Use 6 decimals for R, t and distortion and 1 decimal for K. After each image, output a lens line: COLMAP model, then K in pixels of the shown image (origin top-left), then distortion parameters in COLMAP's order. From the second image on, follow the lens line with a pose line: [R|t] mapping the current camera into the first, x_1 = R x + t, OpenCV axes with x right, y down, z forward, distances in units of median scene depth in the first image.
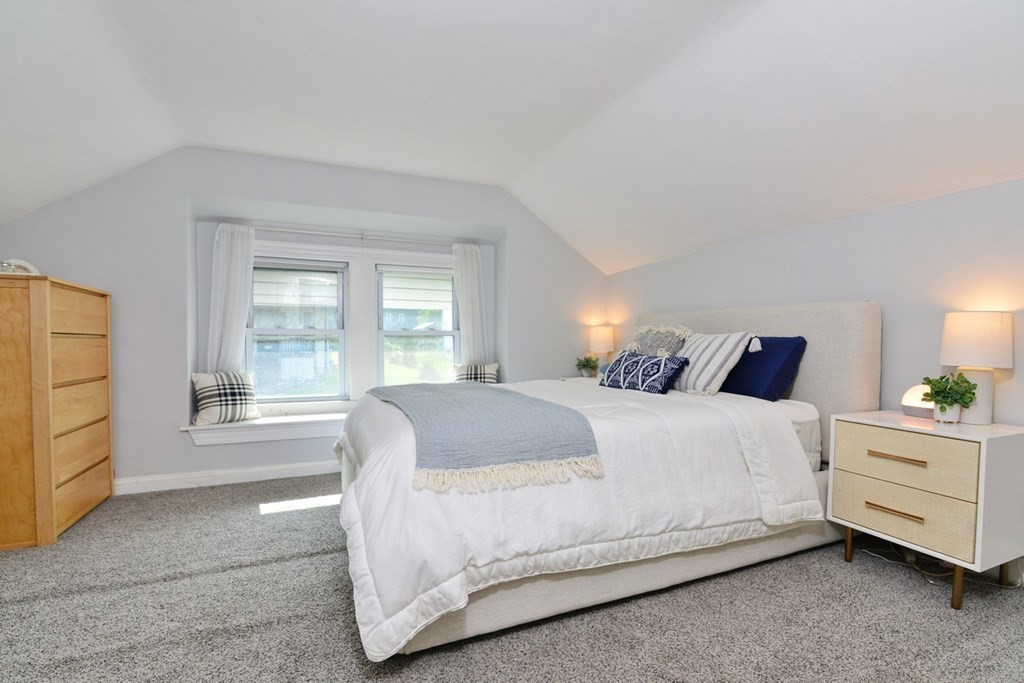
lens RADIAL K [[475.2, 0, 508.2], [0, 475.2, 351.1], [0, 0, 1]] dist [-0.021129, 0.000749]
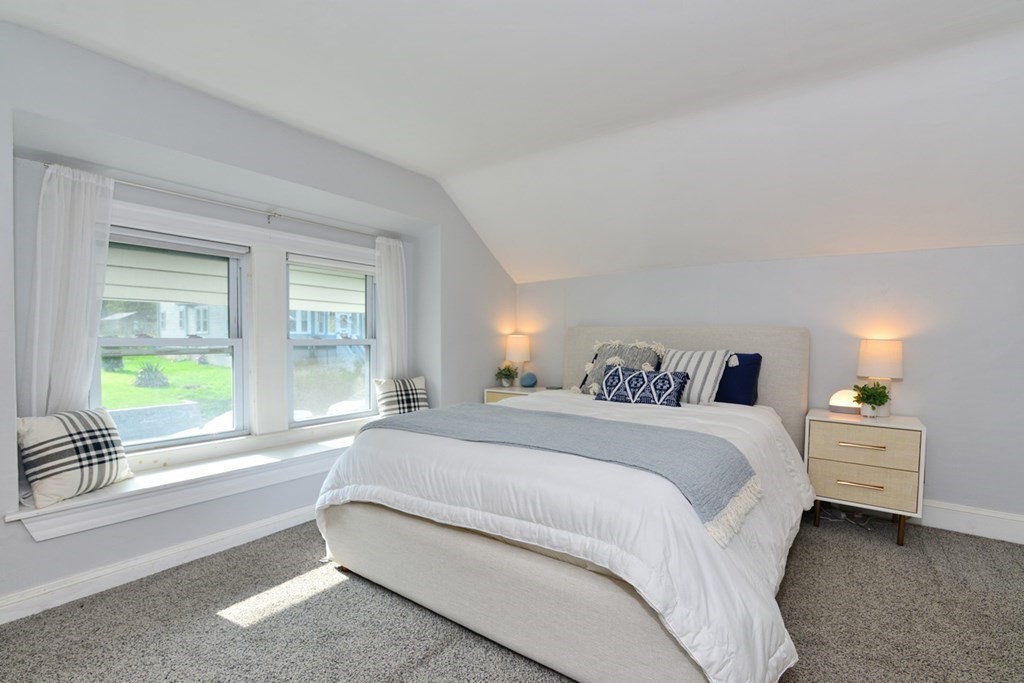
lens RADIAL K [[475.2, 0, 508.2], [0, 475.2, 351.1], [0, 0, 1]] dist [-0.021129, 0.000749]
pose [[0.858188, -0.008474, 0.513265, -0.437780], [0.003282, 0.999934, 0.011021, -0.039476], [-0.513325, -0.007774, 0.858159, 0.198067]]
